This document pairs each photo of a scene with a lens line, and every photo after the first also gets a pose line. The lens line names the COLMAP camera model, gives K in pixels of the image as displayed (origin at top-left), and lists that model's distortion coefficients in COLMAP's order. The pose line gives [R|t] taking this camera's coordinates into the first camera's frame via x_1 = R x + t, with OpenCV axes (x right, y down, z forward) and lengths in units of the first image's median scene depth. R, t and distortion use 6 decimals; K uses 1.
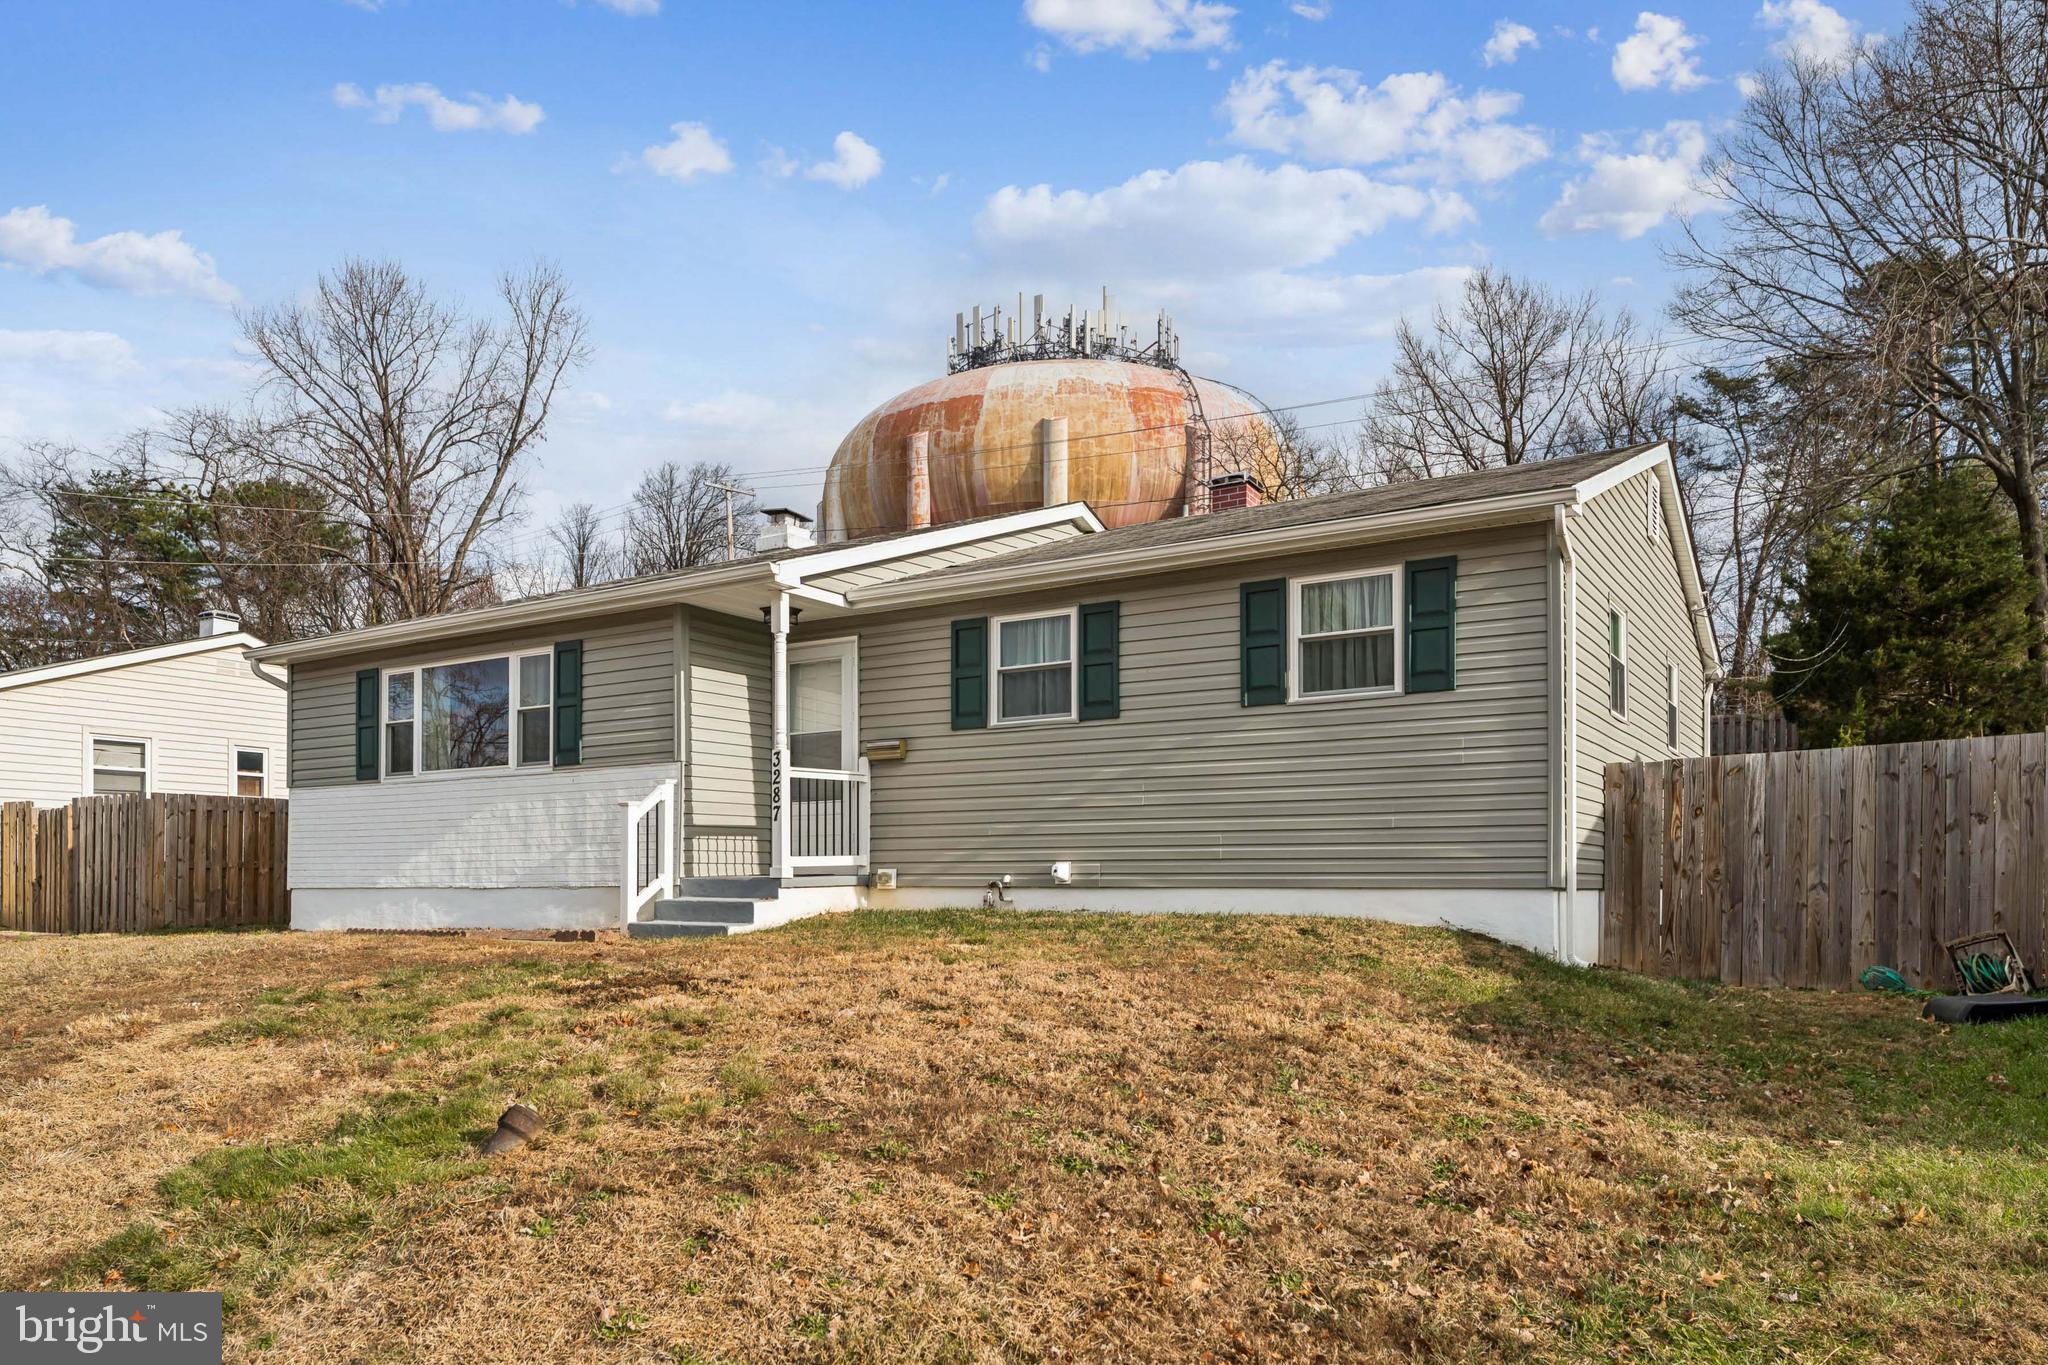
lens RADIAL K [[1286.9, 0, 1057.0], [0, 1286.9, 685.8], [0, 0, 1]] dist [-0.003070, -0.001000]
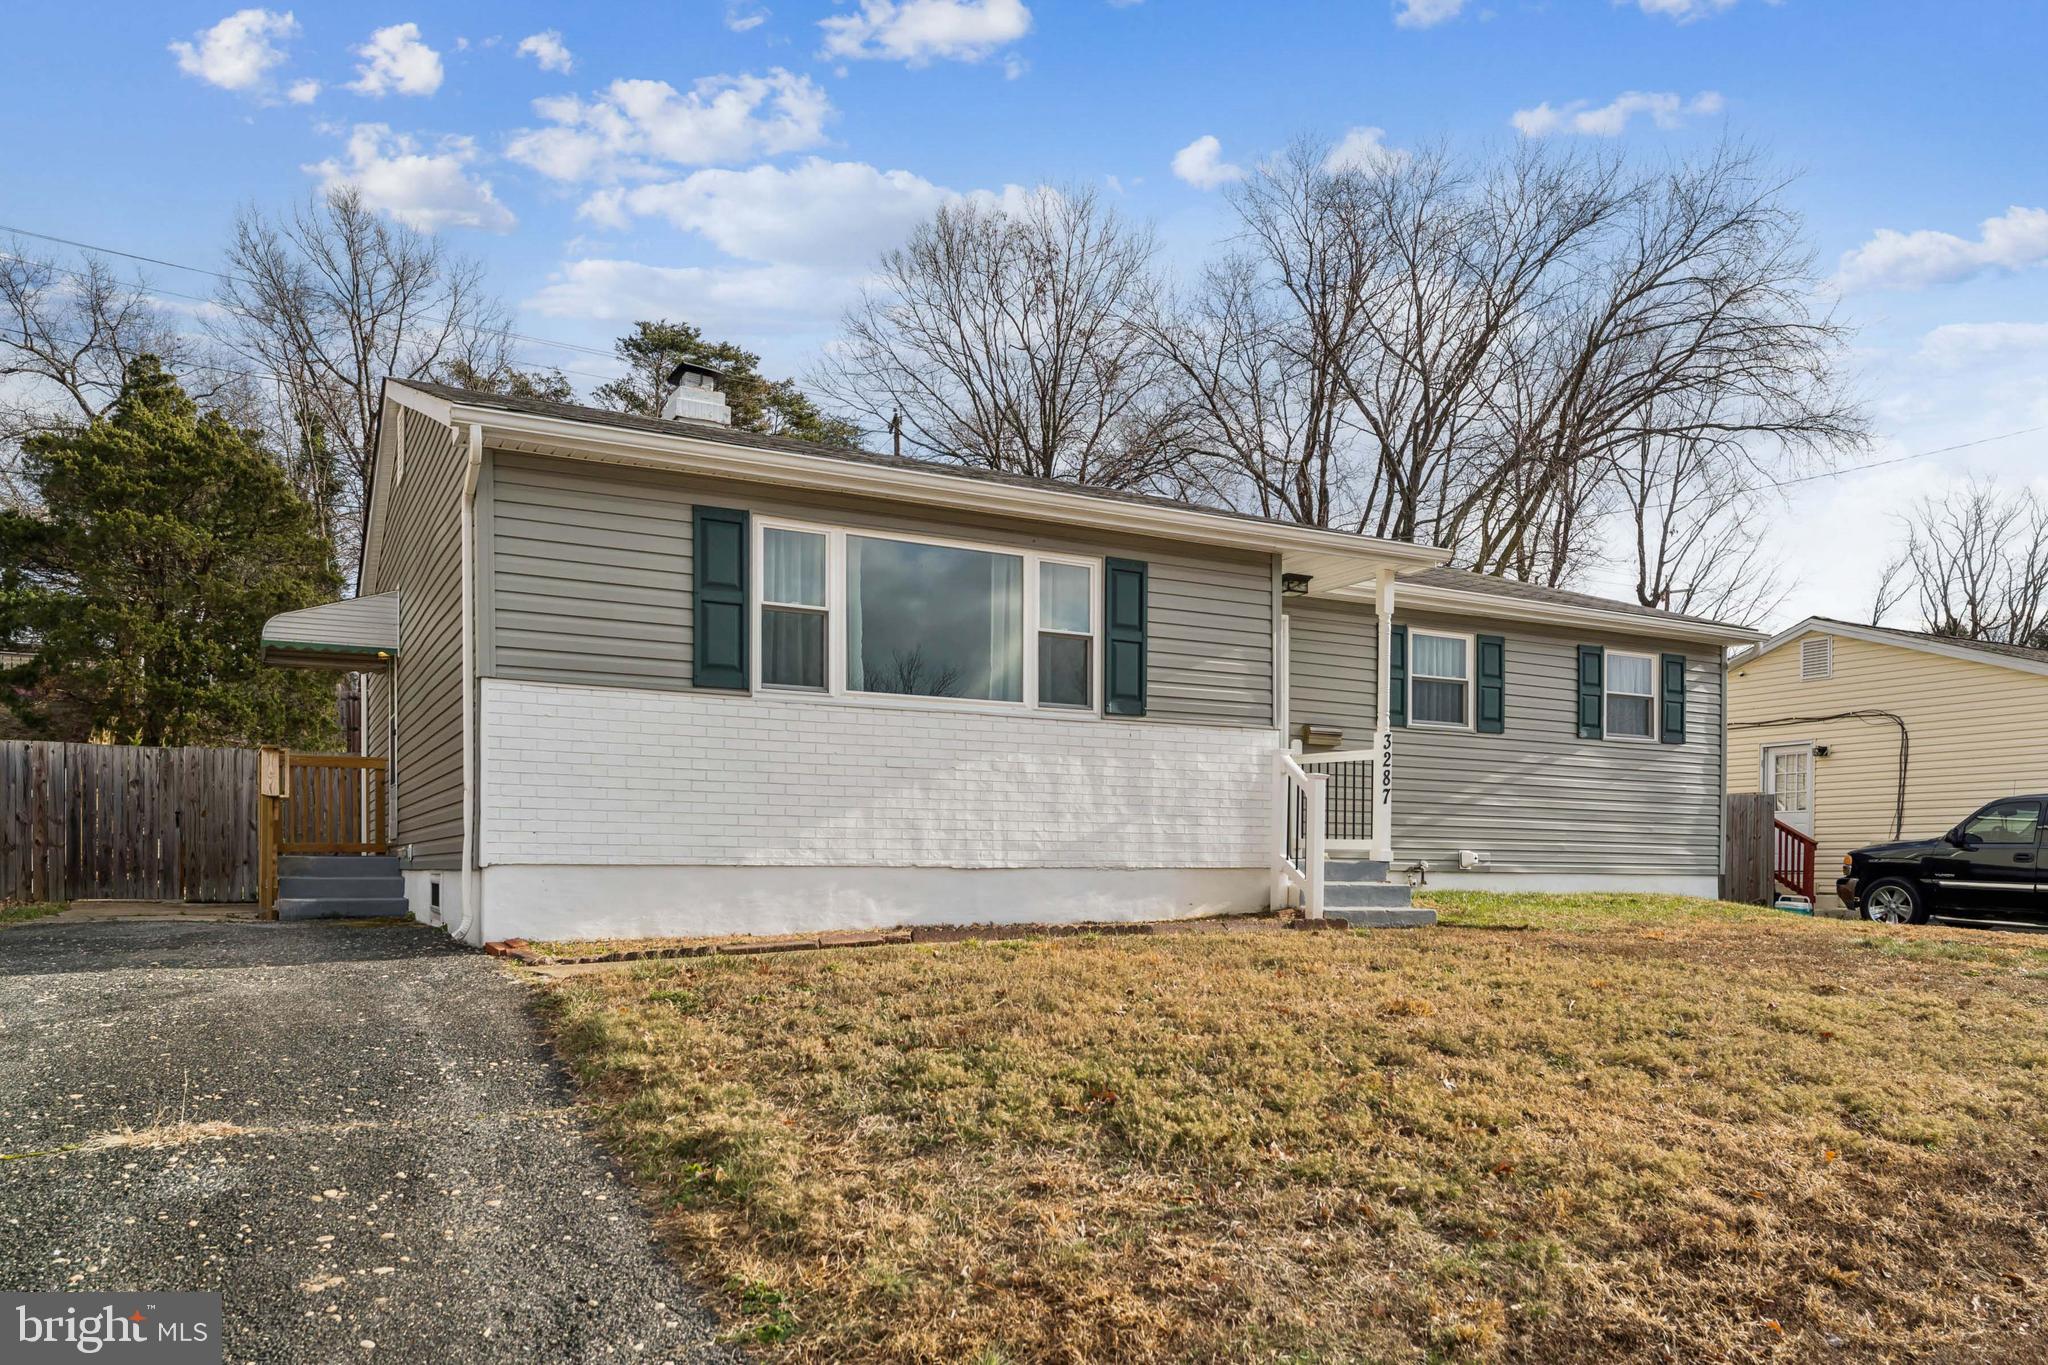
lens RADIAL K [[1286.9, 0, 1057.0], [0, 1286.9, 685.8], [0, 0, 1]] dist [-0.003070, -0.001000]
pose [[0.560055, 0.124259, 0.819084, -1.068472], [-0.135698, 0.989094, -0.057265, 0.095999], [-0.817266, -0.079077, 0.570809, 0.587026]]
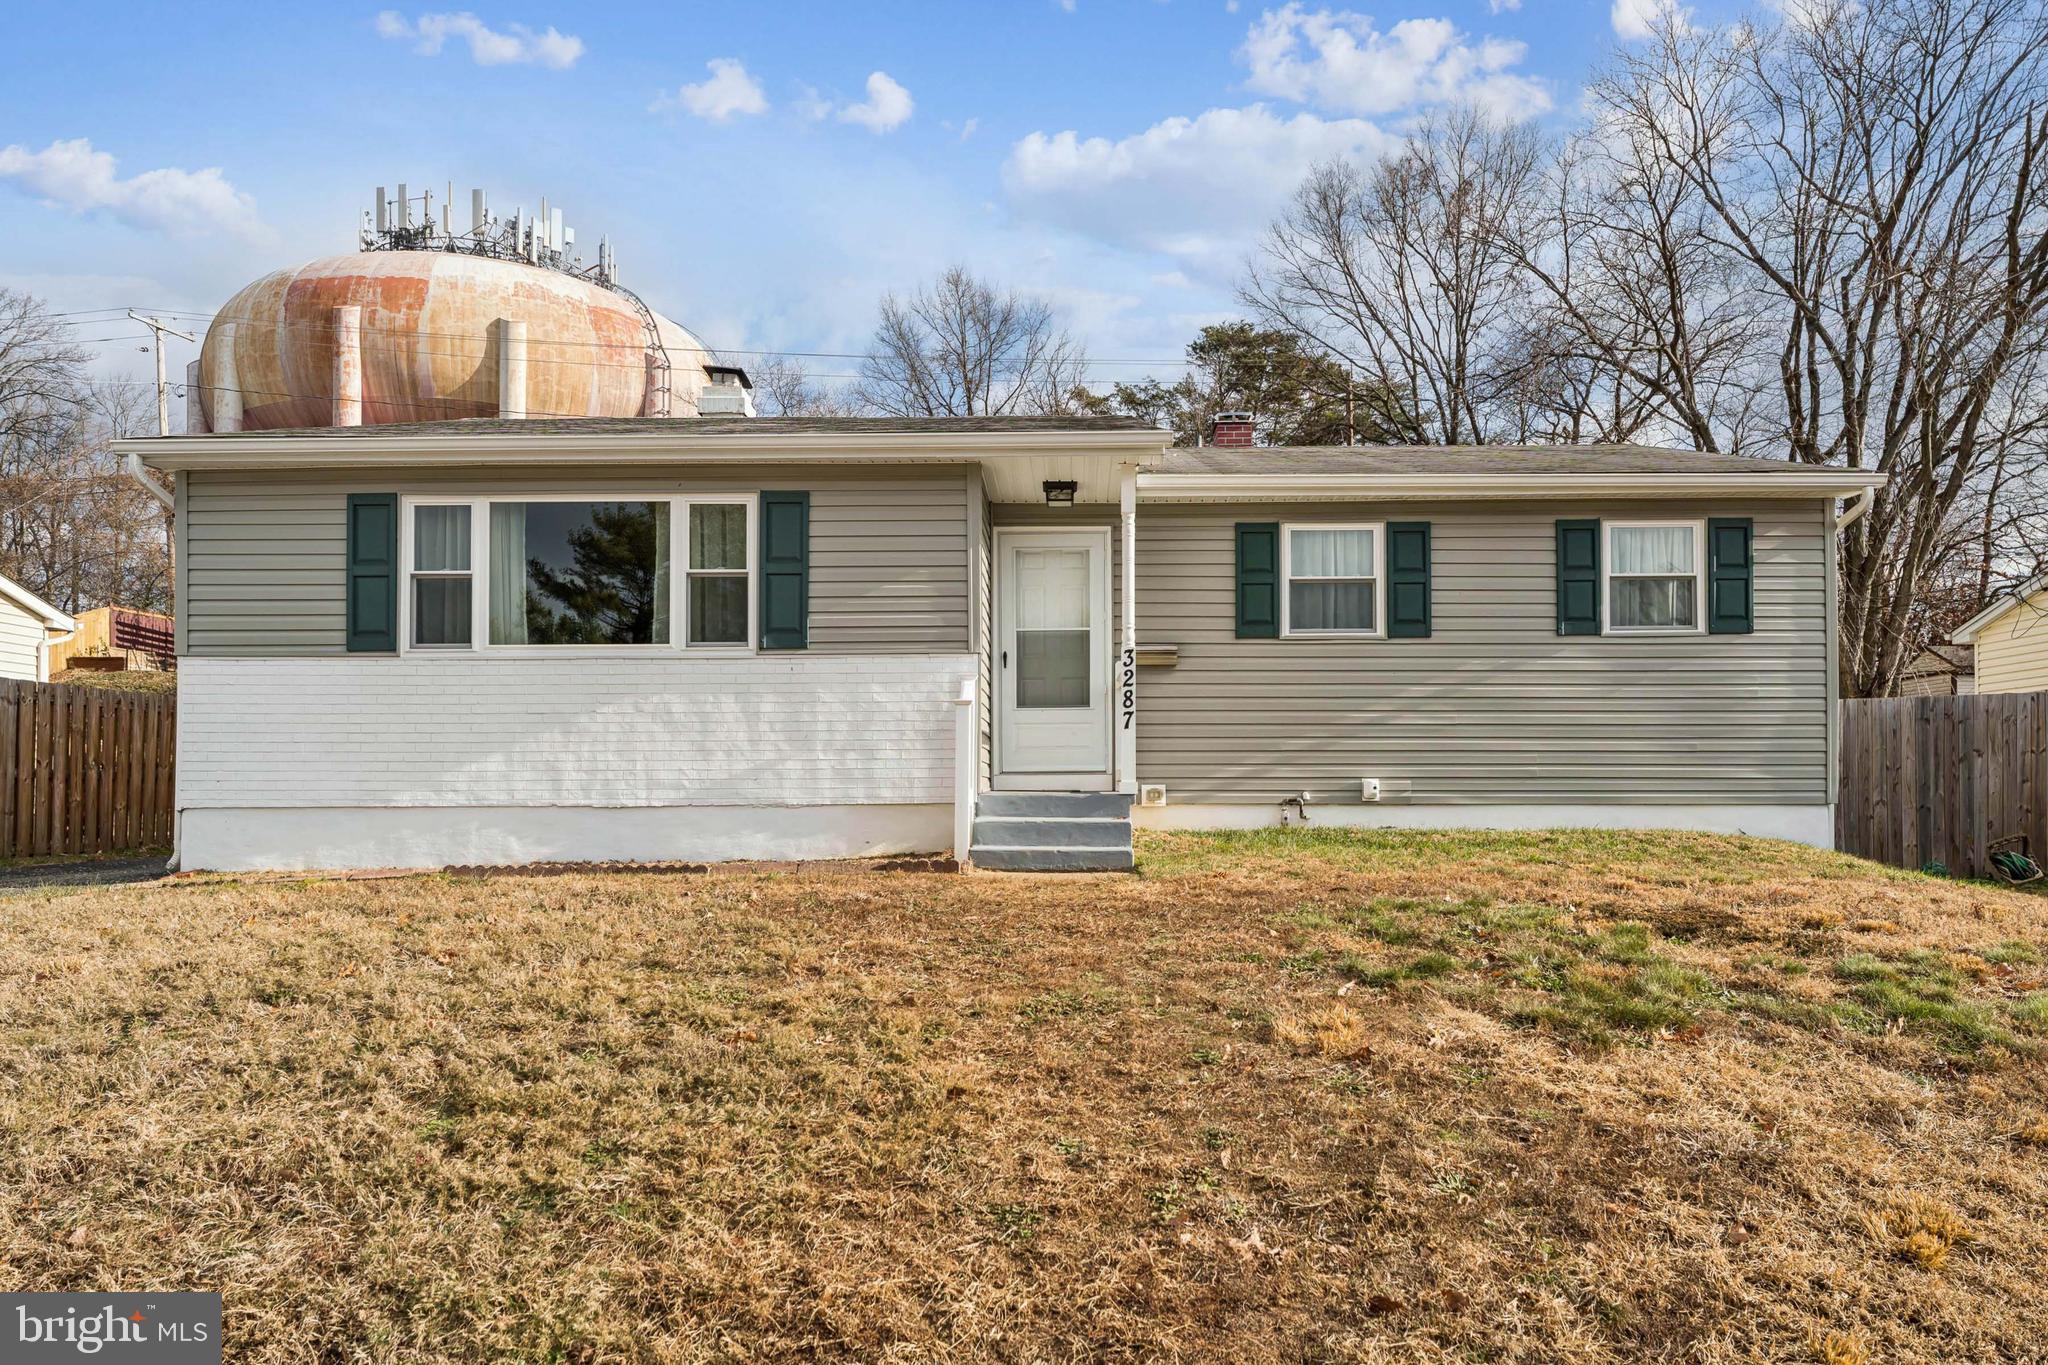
lens RADIAL K [[1171.5, 0, 1080.7], [0, 1171.5, 625.5], [0, 0, 1]] dist [-0.006569, -0.001223]
pose [[0.871016, 0.073188, 0.485772, -0.575092], [-0.074731, 0.997072, -0.016225, 0.045889], [-0.485537, -0.022170, 0.873935, 0.294611]]
